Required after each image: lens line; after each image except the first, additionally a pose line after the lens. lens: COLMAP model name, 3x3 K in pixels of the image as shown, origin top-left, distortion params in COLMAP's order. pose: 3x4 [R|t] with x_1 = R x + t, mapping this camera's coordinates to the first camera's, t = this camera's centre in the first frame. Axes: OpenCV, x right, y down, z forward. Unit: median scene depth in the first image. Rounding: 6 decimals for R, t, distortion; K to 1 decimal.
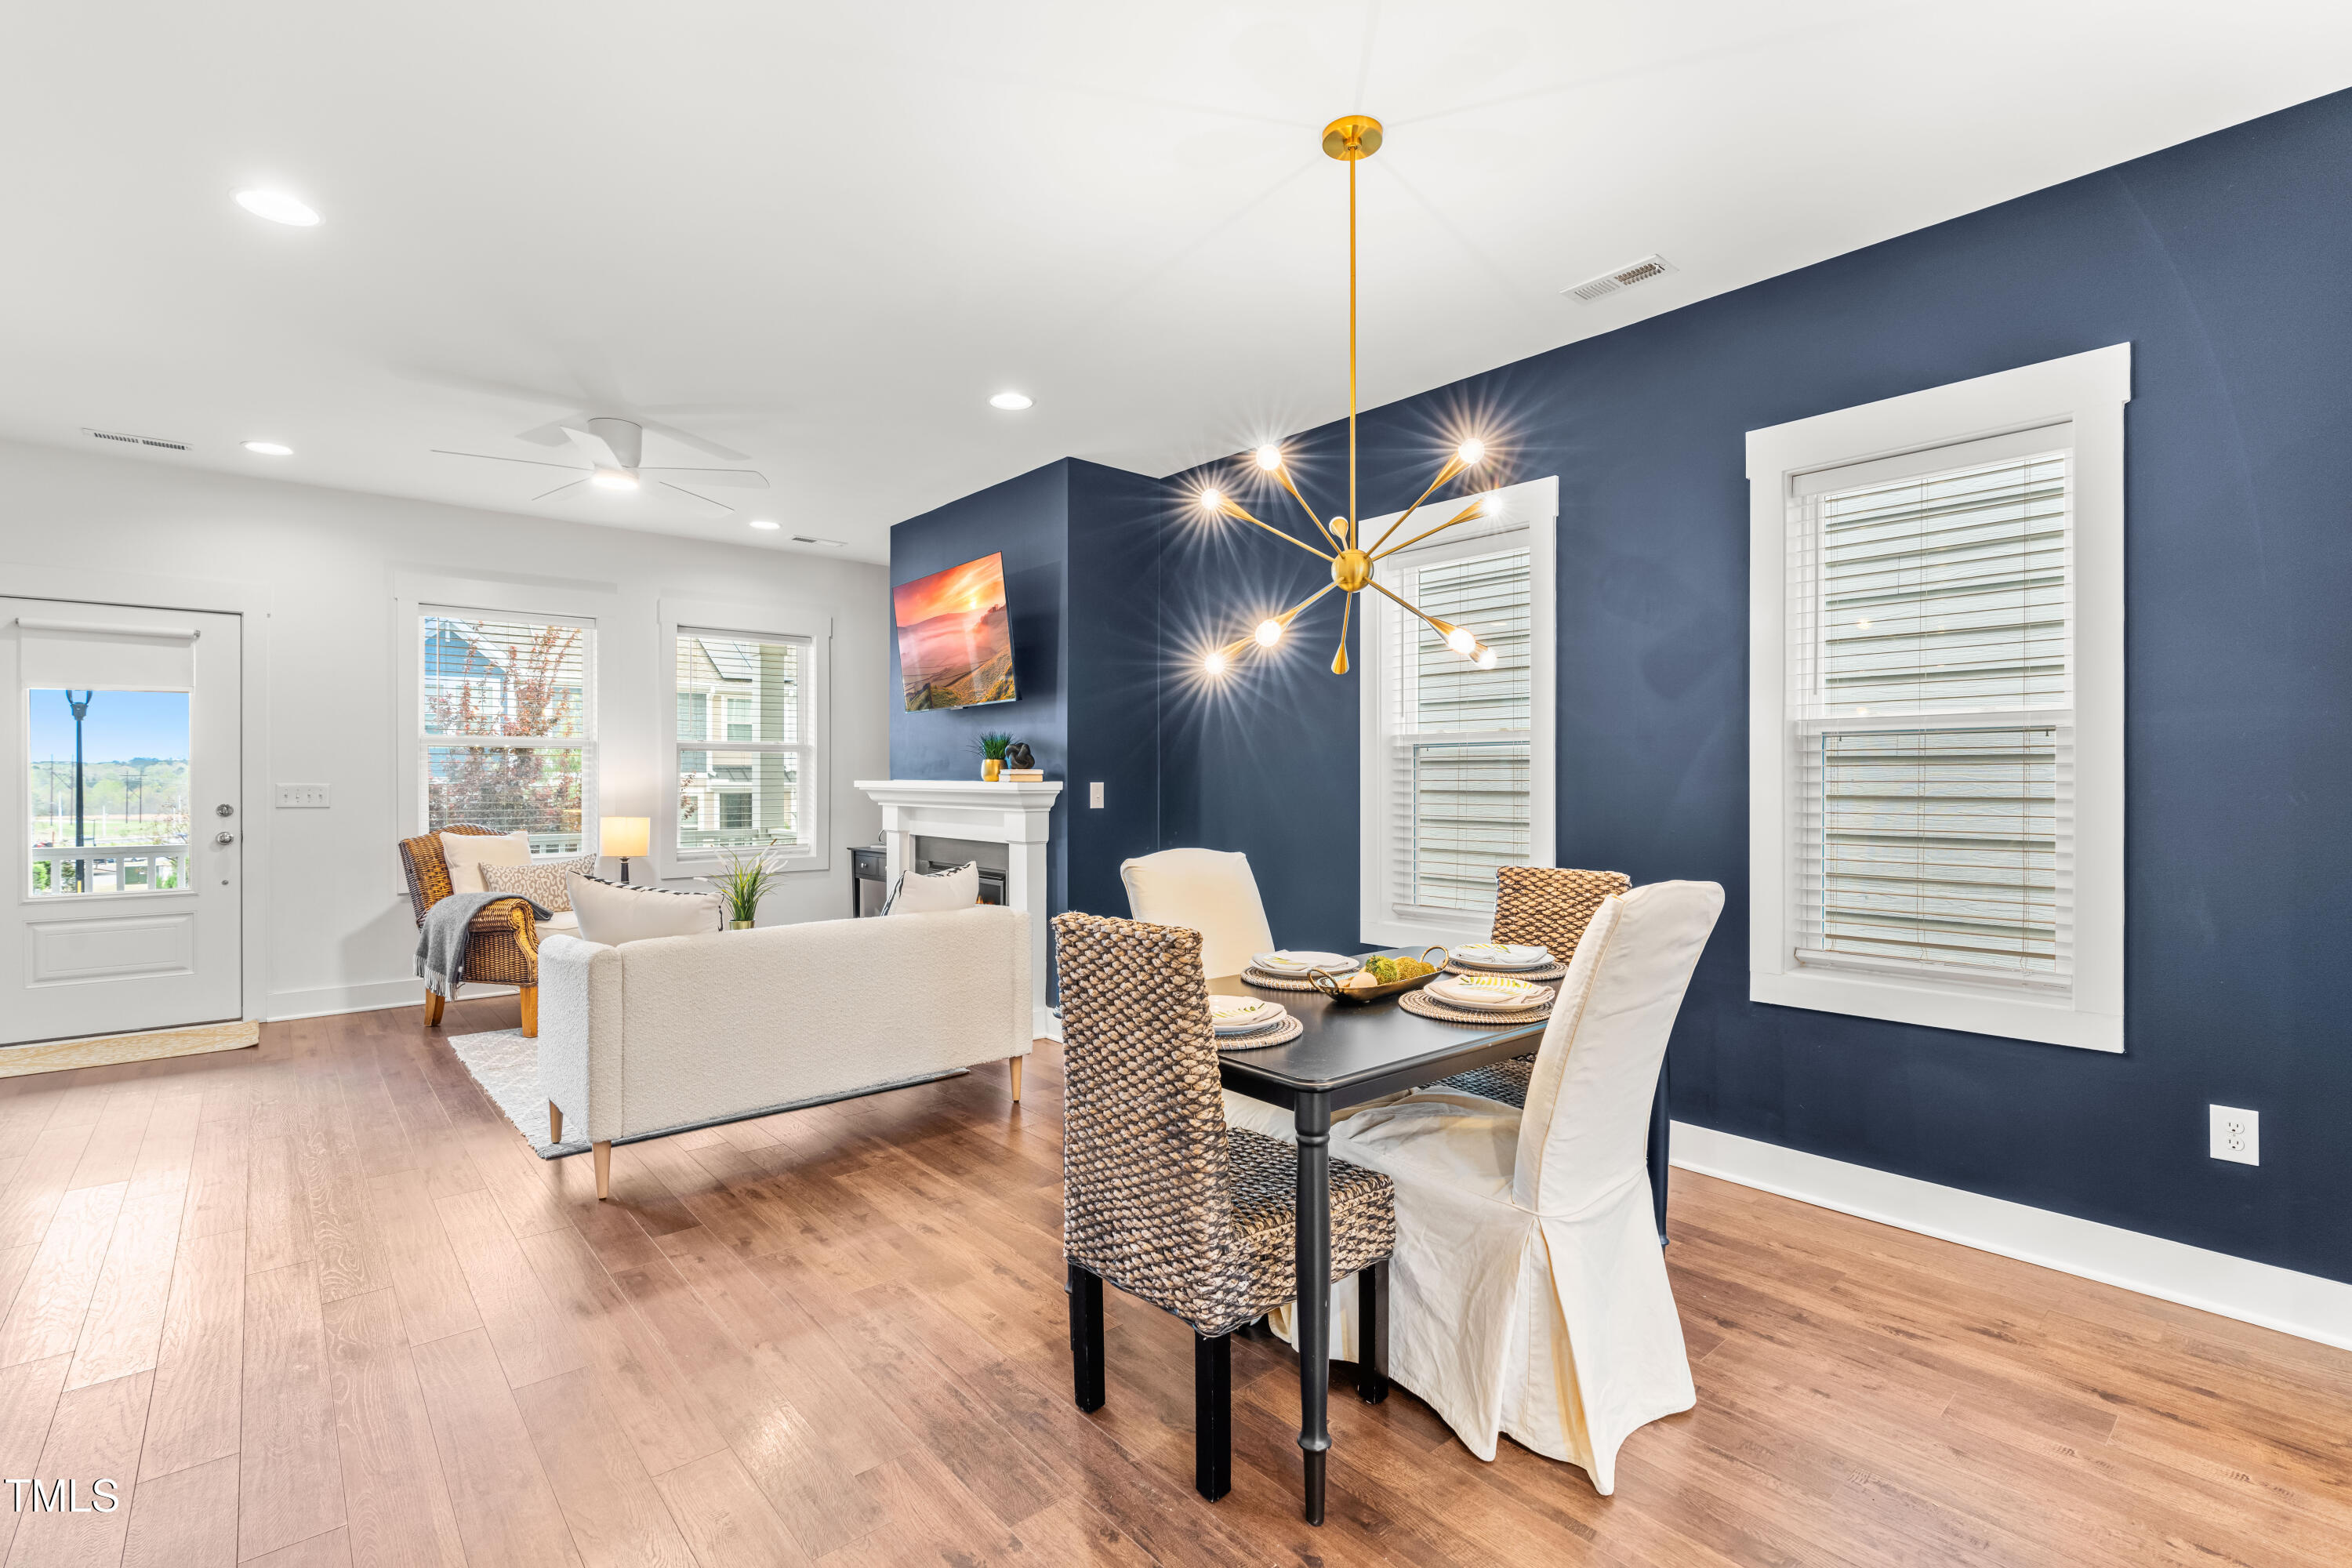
lens RADIAL K [[1063.6, 0, 1178.0], [0, 1063.6, 789.9], [0, 0, 1]] dist [-0.013409, 0.005097]
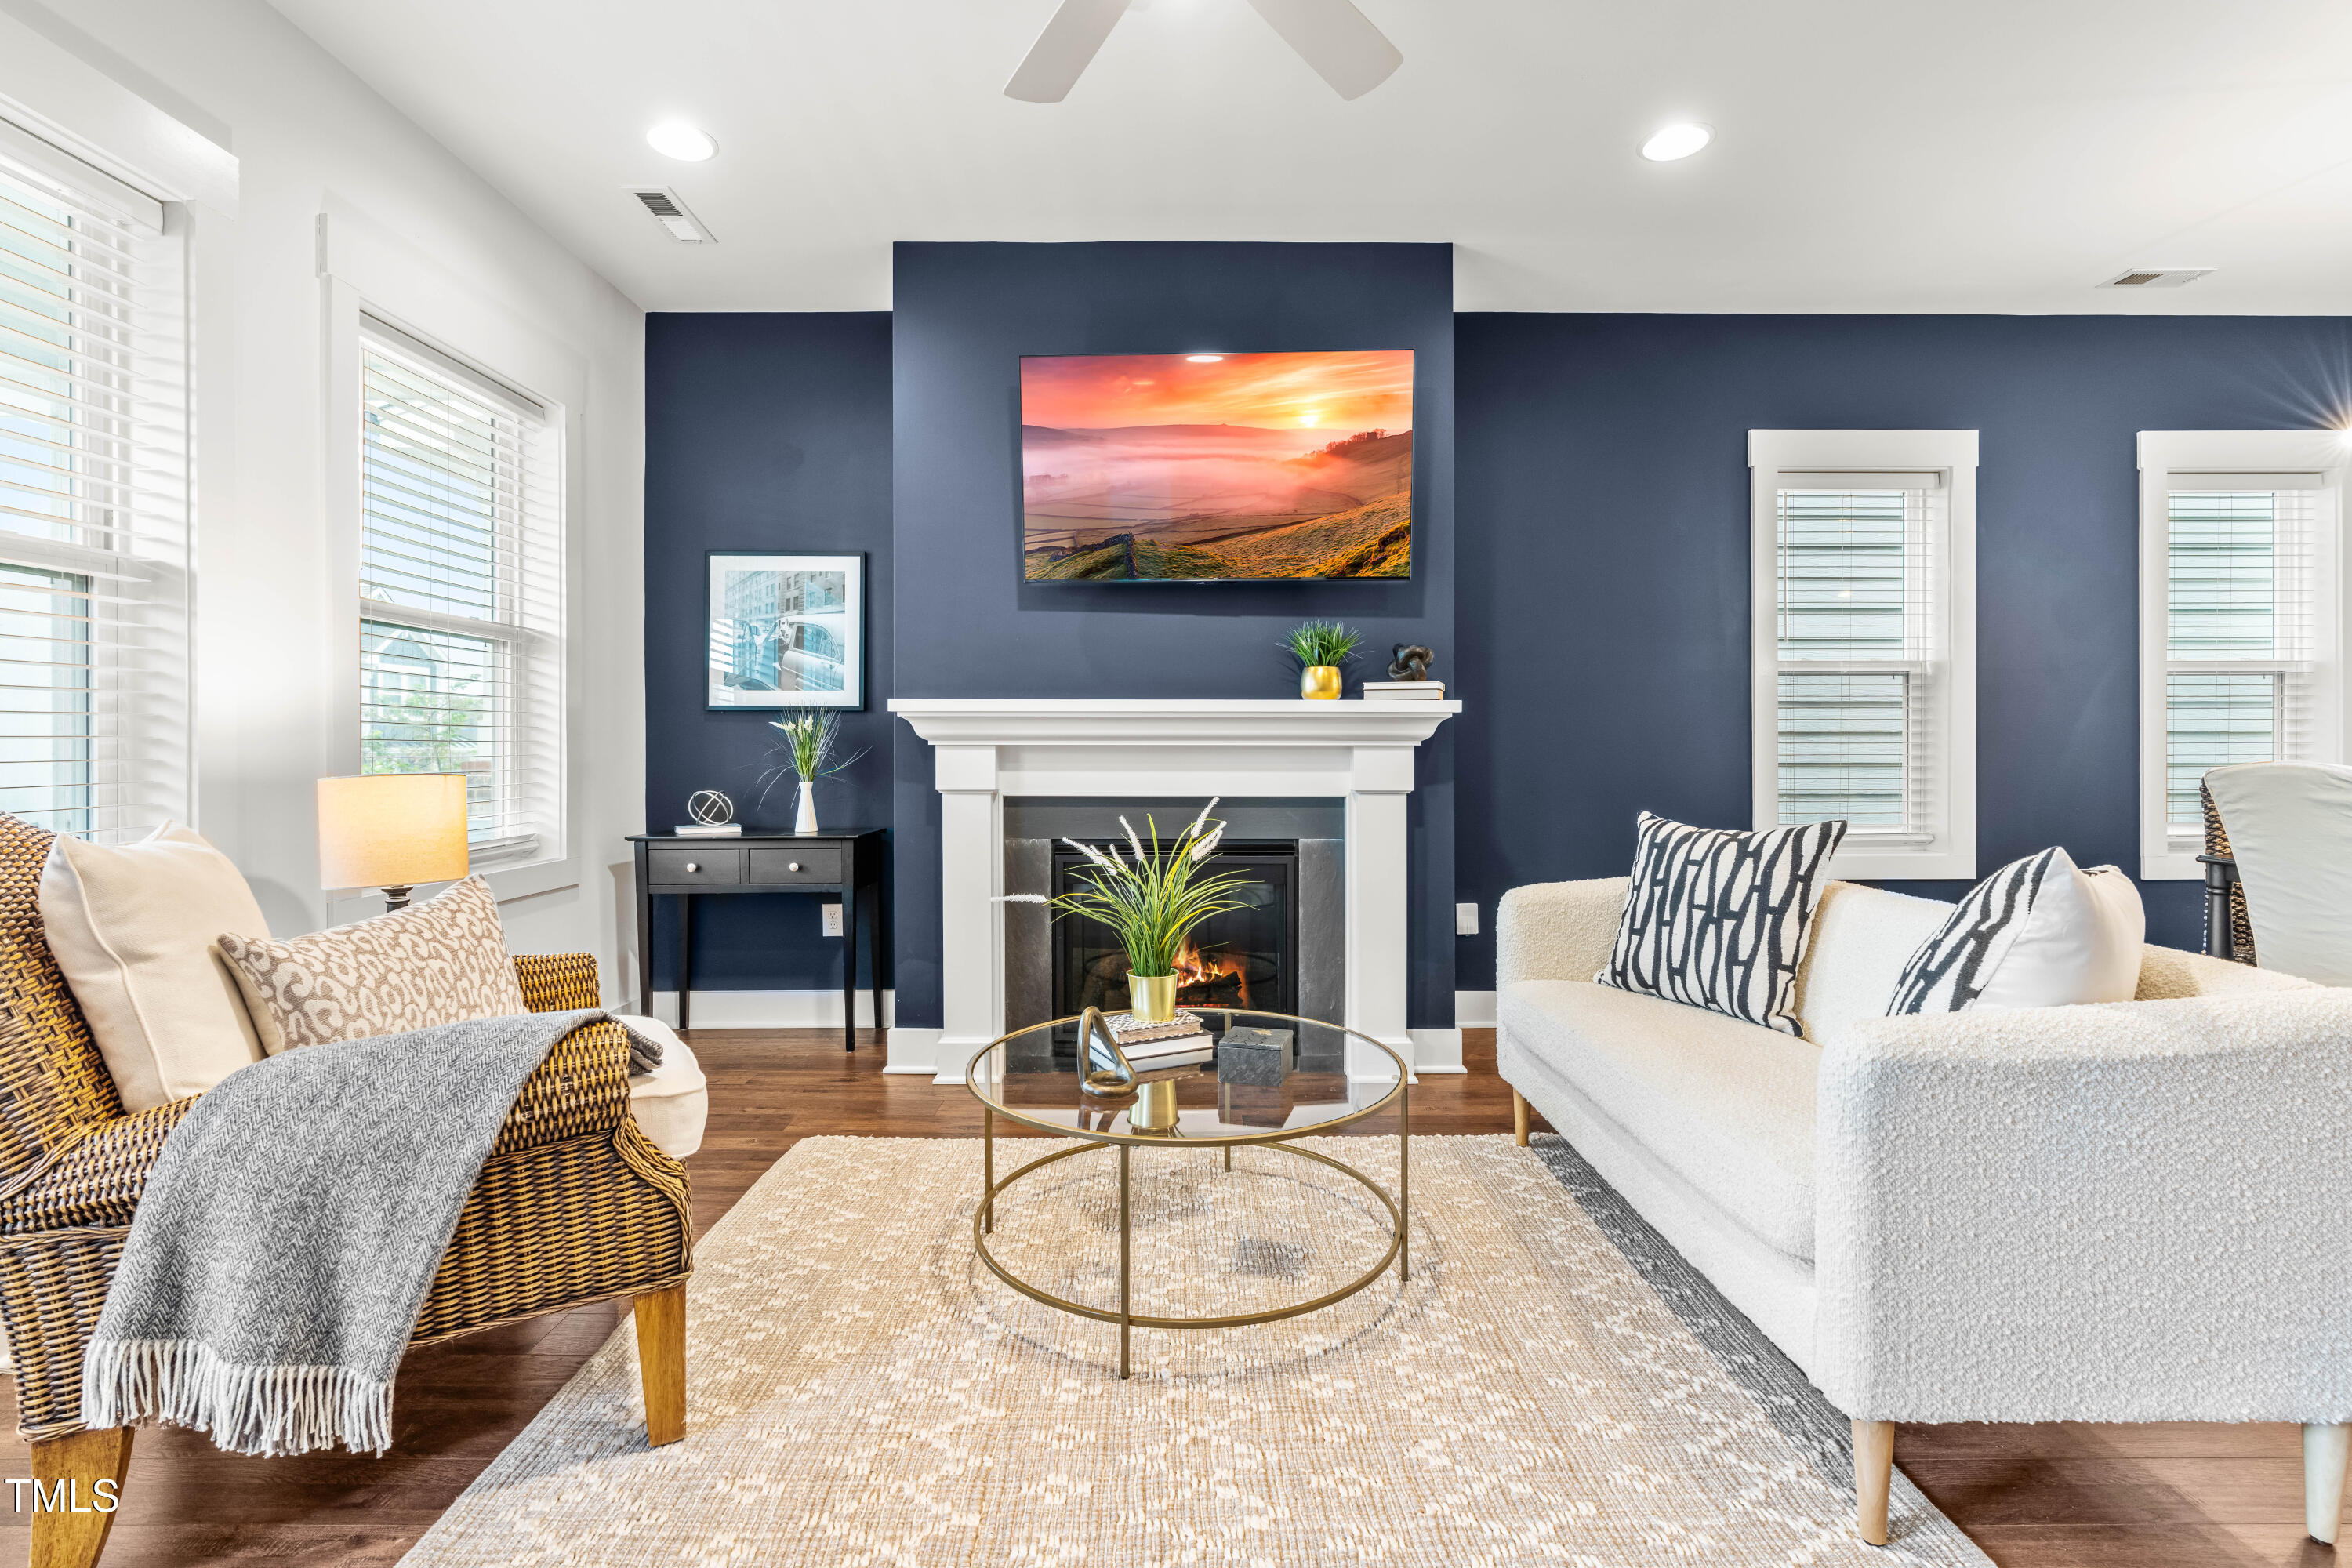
lens RADIAL K [[1063.6, 0, 1215.6], [0, 1063.6, 764.1], [0, 0, 1]] dist [-0.013409, 0.005097]
pose [[0.652446, -0.012437, 0.757733, -0.714480], [0.009501, 0.999921, 0.008231, 0.025016], [-0.757776, 0.001829, 0.652512, 0.632815]]
